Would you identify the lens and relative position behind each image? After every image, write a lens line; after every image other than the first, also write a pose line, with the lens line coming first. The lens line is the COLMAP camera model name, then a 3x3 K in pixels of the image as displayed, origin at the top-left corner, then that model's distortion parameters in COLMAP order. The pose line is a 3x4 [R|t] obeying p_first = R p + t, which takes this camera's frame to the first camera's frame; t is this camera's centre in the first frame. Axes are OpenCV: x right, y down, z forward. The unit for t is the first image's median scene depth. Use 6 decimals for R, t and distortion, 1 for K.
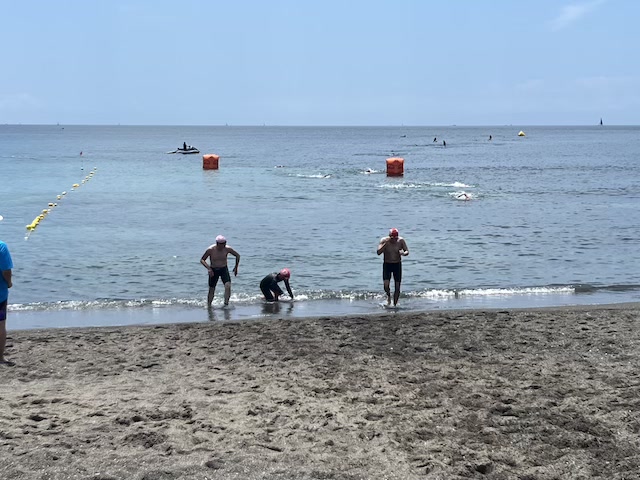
lens RADIAL K [[1098.5, 0, 320.0], [0, 1098.5, 240.0], [0, 0, 1]] dist [0.188804, -1.232021]
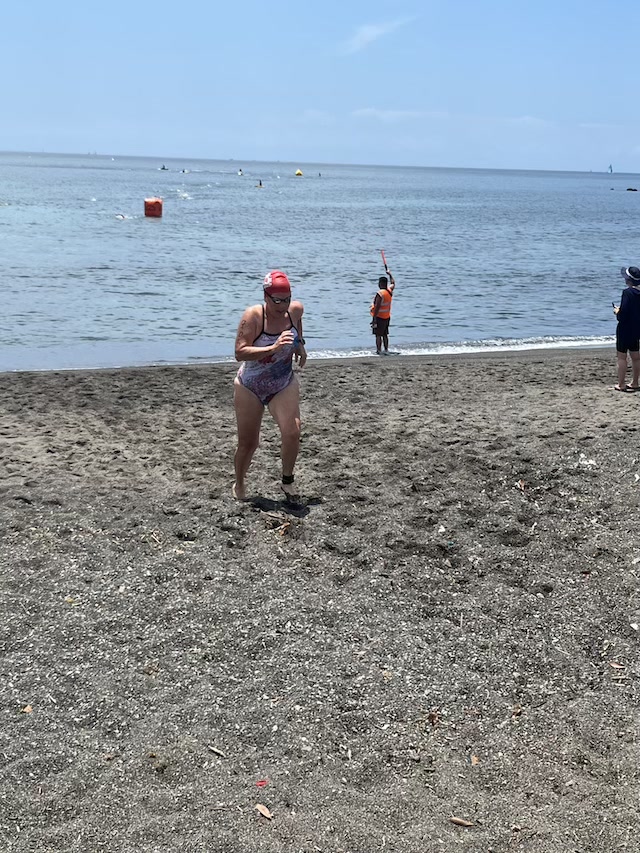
lens RADIAL K [[1300.2, 0, 320.0], [0, 1300.2, 426.5], [0, 0, 1]] dist [0.235818, -0.907657]
pose [[0.982838, -0.007502, 0.184317, -0.035617], [-0.013091, 0.993817, 0.110256, -0.028694], [-0.184005, -0.110777, 0.976663, -0.422660]]
